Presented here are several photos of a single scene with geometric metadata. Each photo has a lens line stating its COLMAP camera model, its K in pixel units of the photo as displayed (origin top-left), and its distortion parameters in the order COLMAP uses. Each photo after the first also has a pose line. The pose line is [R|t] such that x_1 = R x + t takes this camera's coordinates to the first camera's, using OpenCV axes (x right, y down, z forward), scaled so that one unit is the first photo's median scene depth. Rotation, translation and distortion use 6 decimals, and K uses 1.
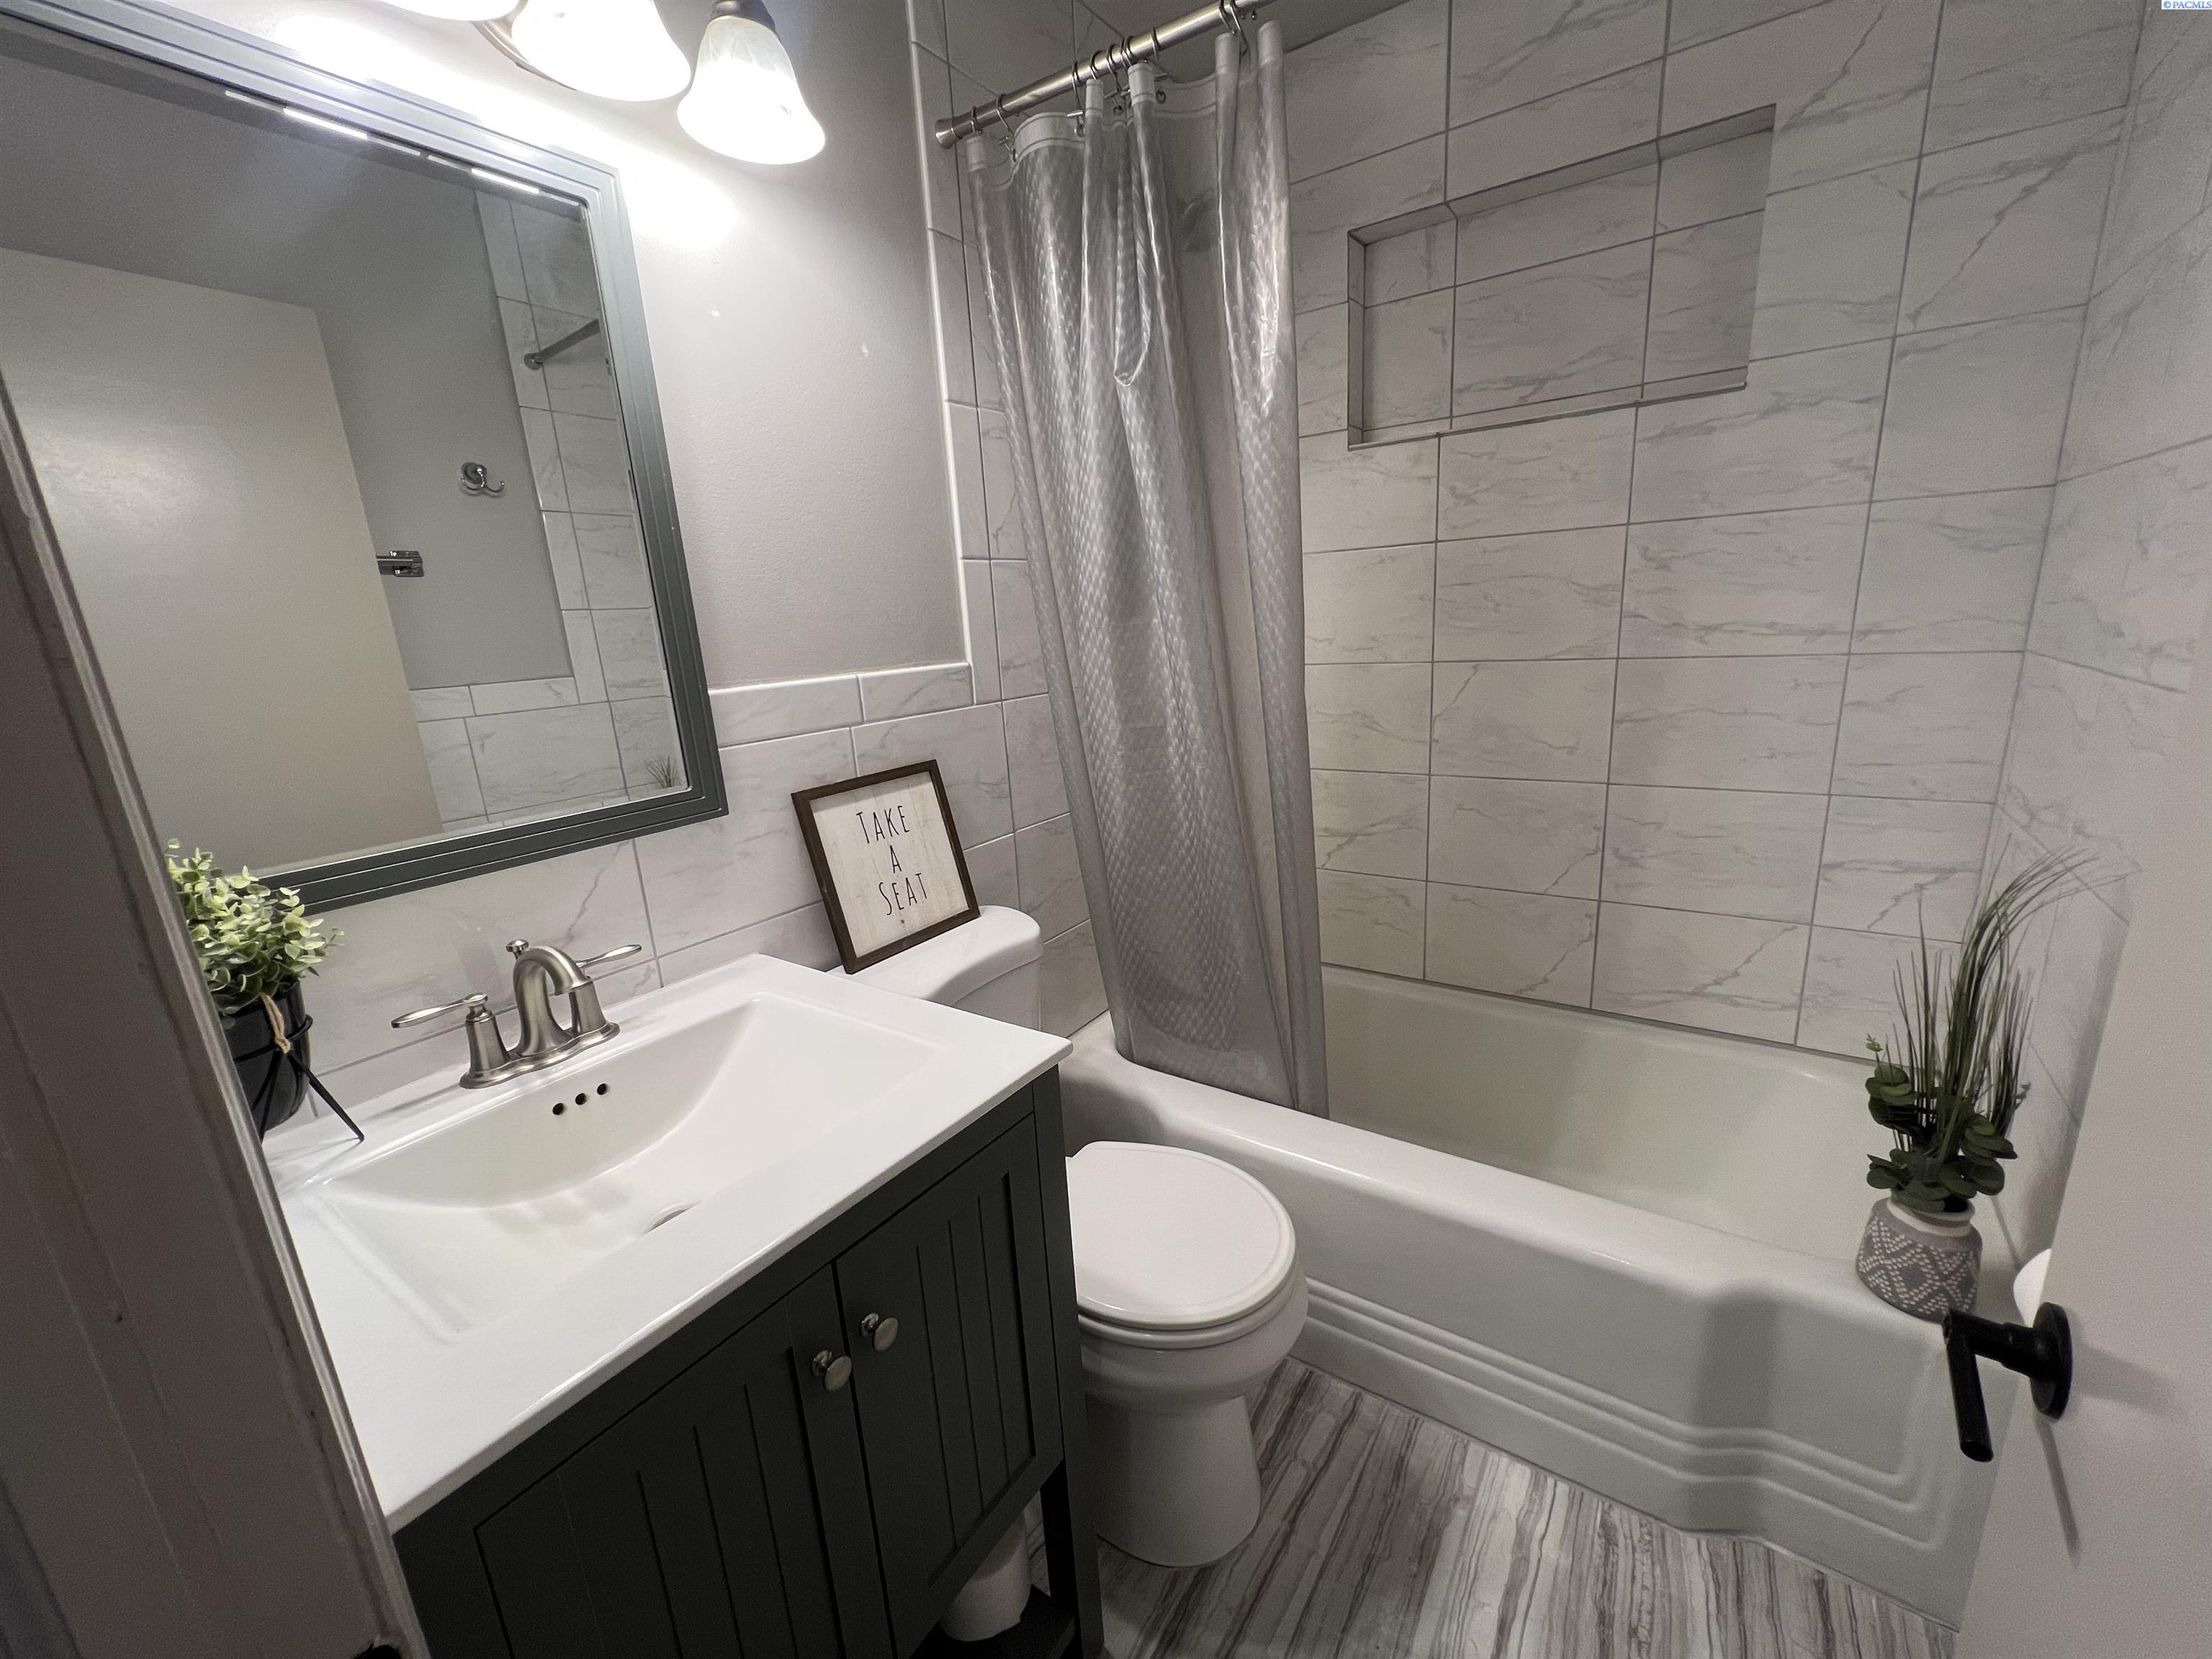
lens RADIAL K [[887.5, 0, 1113.0], [0, 887.5, 836.8], [0, 0, 1]] dist [0.001828, 0.000058]
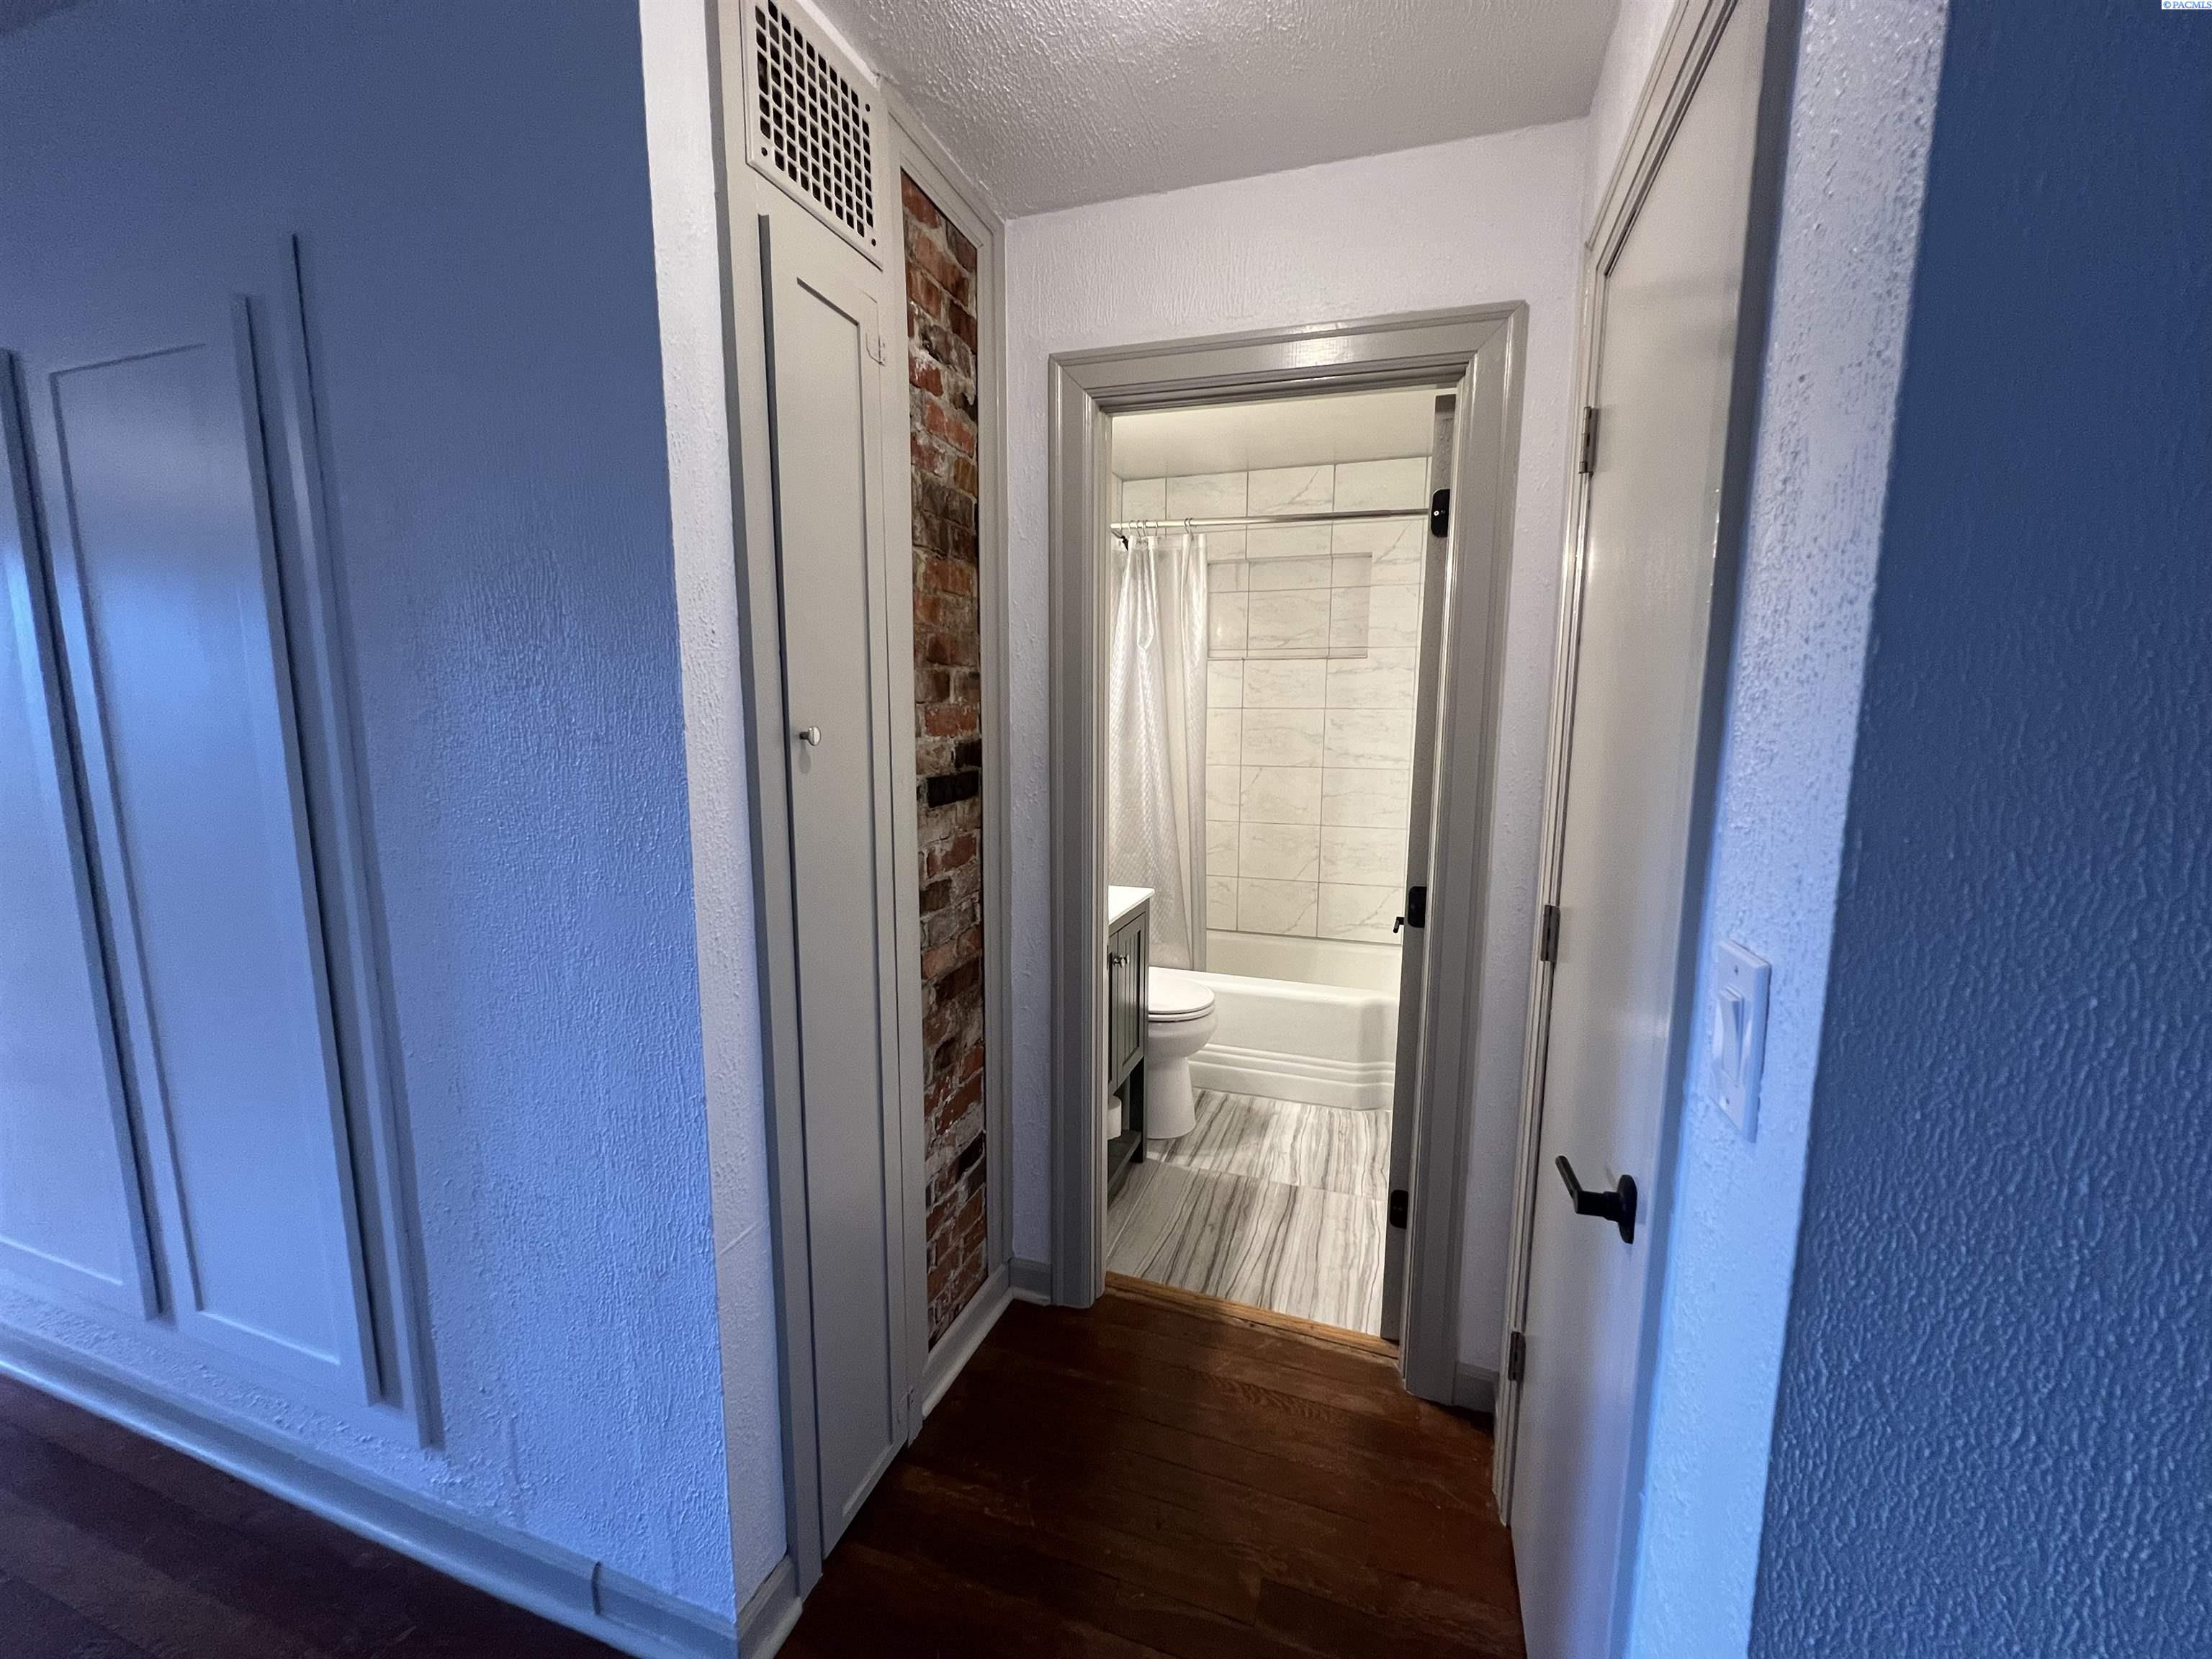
lens RADIAL K [[889.3, 0, 1110.1], [0, 889.3, 836.9], [0, 0, 1]] dist [0.000507, -0.000140]
pose [[0.960951, 0.024335, 0.275646, -0.597487], [0.005927, 0.994087, -0.108423, 0.228065], [-0.276654, 0.105823, 0.955125, -1.037251]]
